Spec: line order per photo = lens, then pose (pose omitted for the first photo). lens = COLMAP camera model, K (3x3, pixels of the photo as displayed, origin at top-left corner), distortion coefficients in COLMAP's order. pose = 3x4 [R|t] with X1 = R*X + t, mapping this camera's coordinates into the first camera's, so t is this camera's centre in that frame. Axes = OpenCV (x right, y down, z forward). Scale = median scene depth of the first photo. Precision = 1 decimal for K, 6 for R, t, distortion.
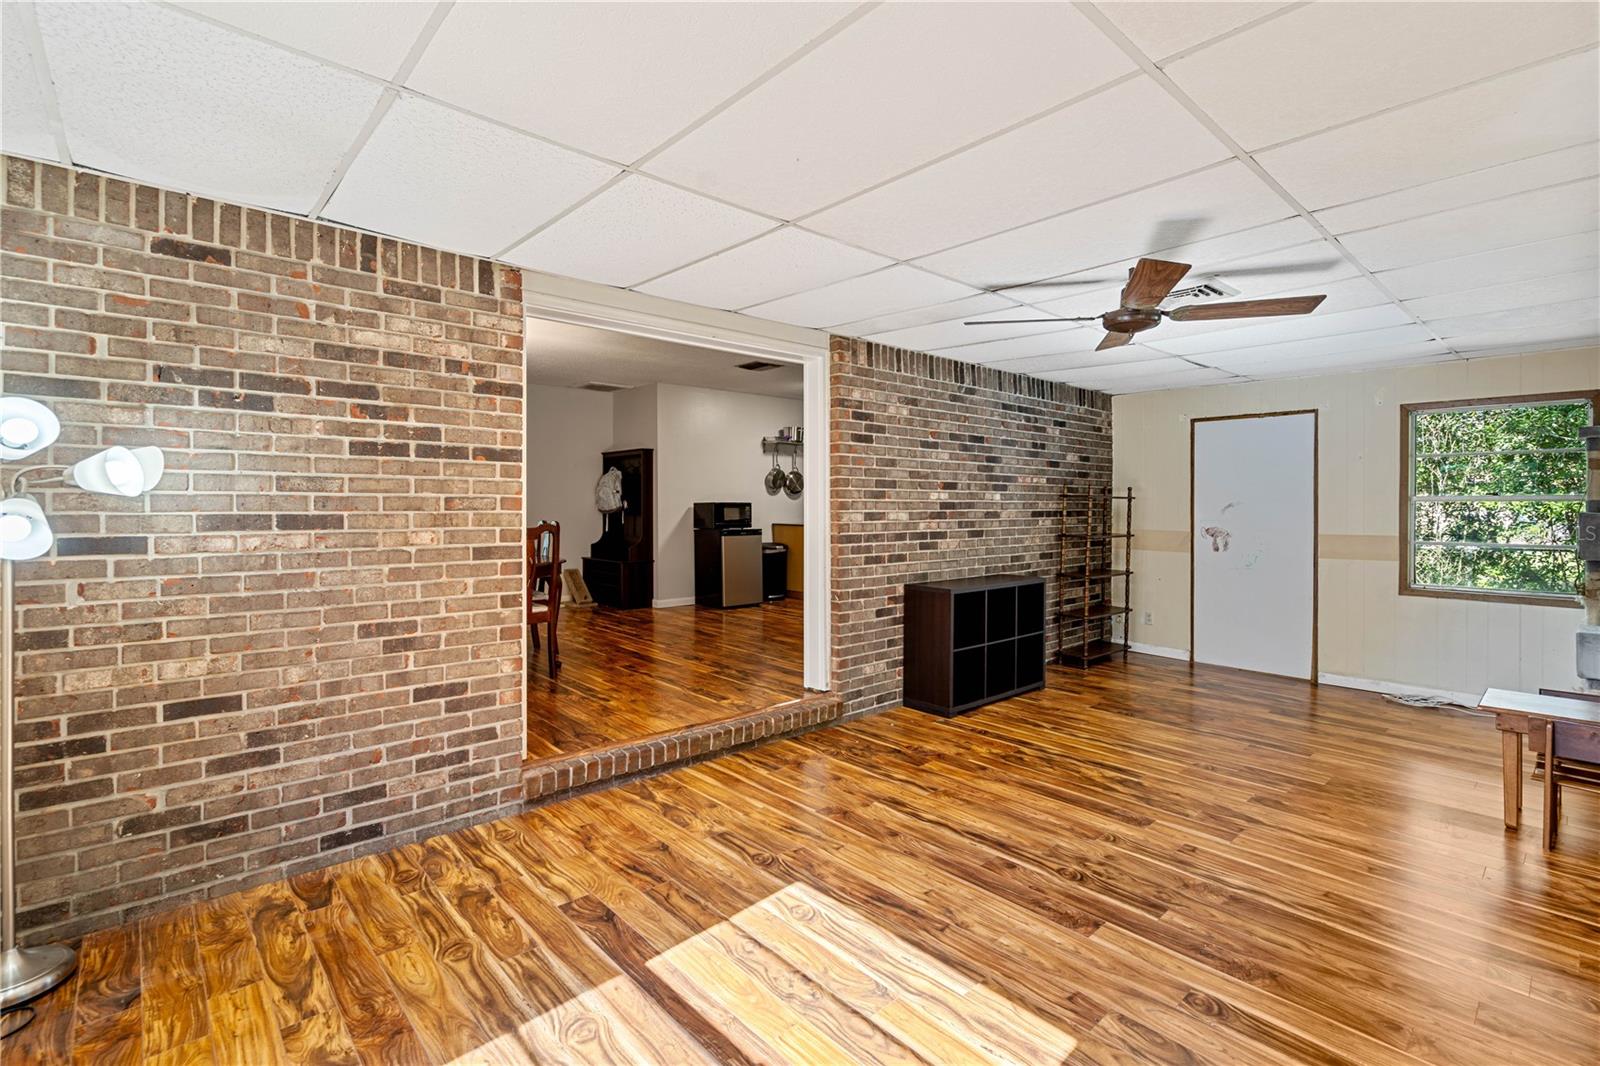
lens RADIAL K [[735.1, 0, 796.0], [0, 735.1, 486.1], [0, 0, 1]] dist [-0.004089, 0.000021]
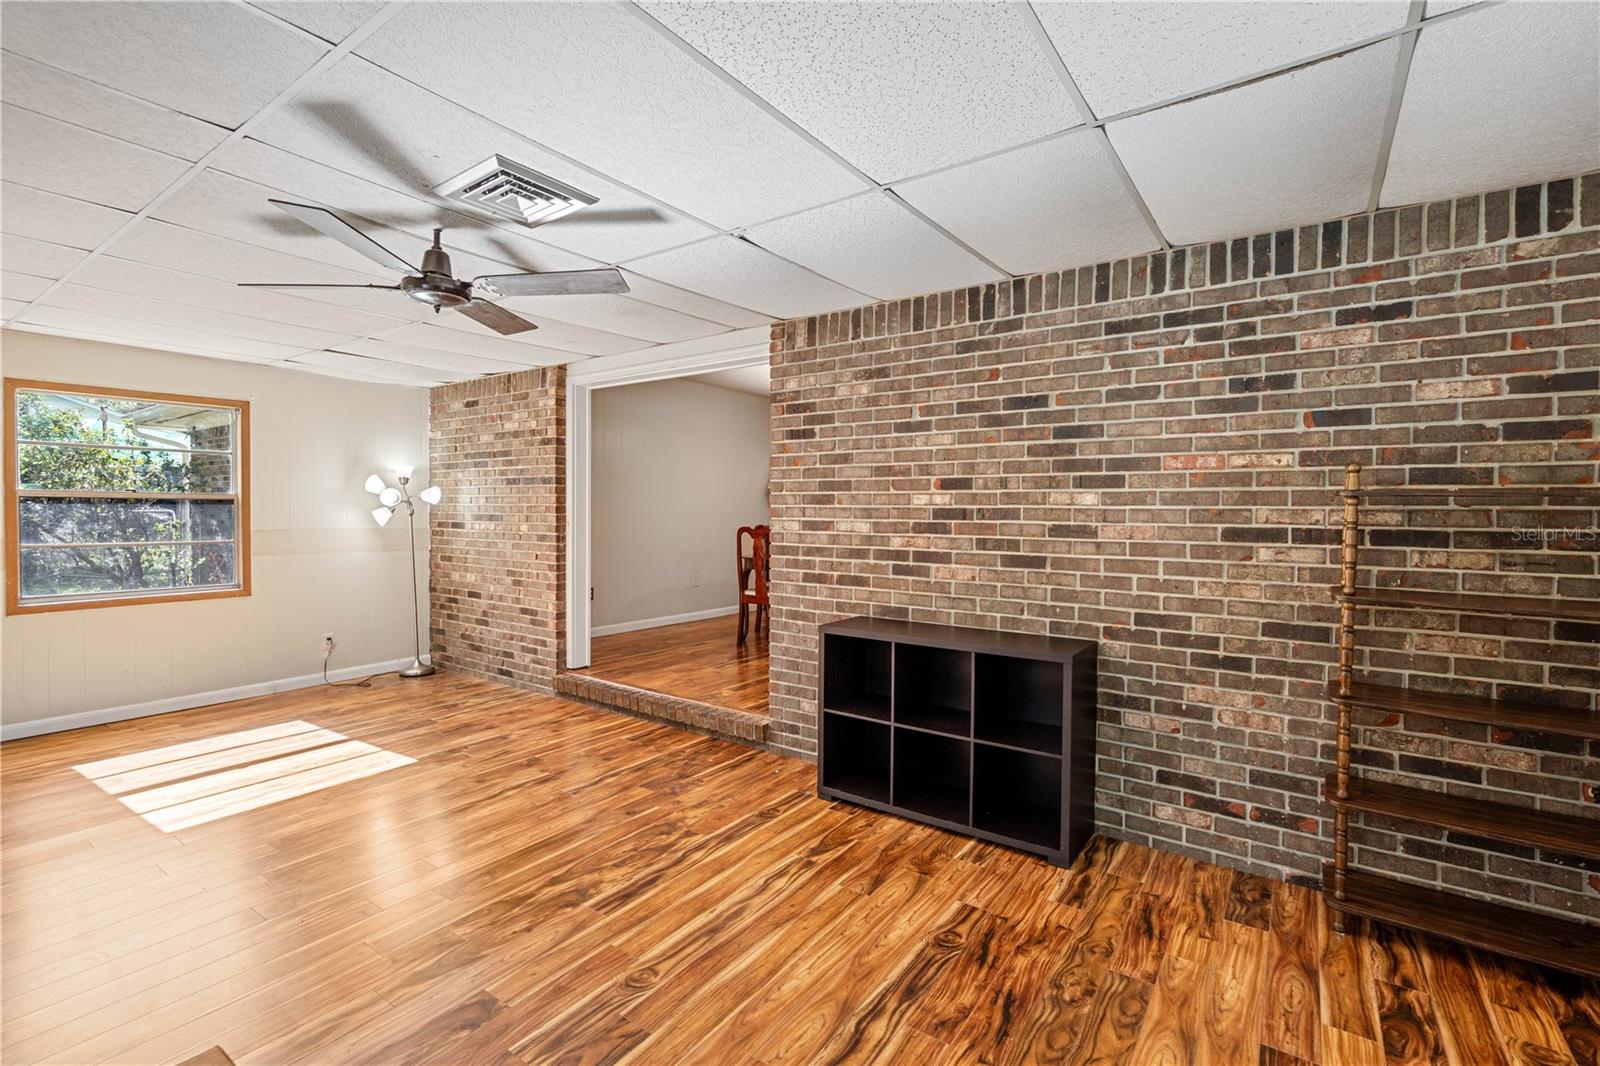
lens RADIAL K [[719.6, 0, 796.6], [0, 719.6, 507.7], [0, 0, 1]] dist [-0.002469, -0.000146]
pose [[0.217147, -0.005064, -0.976126, 0.896485], [0.017891, 0.999839, -0.001207, 0.021549], [0.975975, -0.017202, 0.217202, 0.803561]]
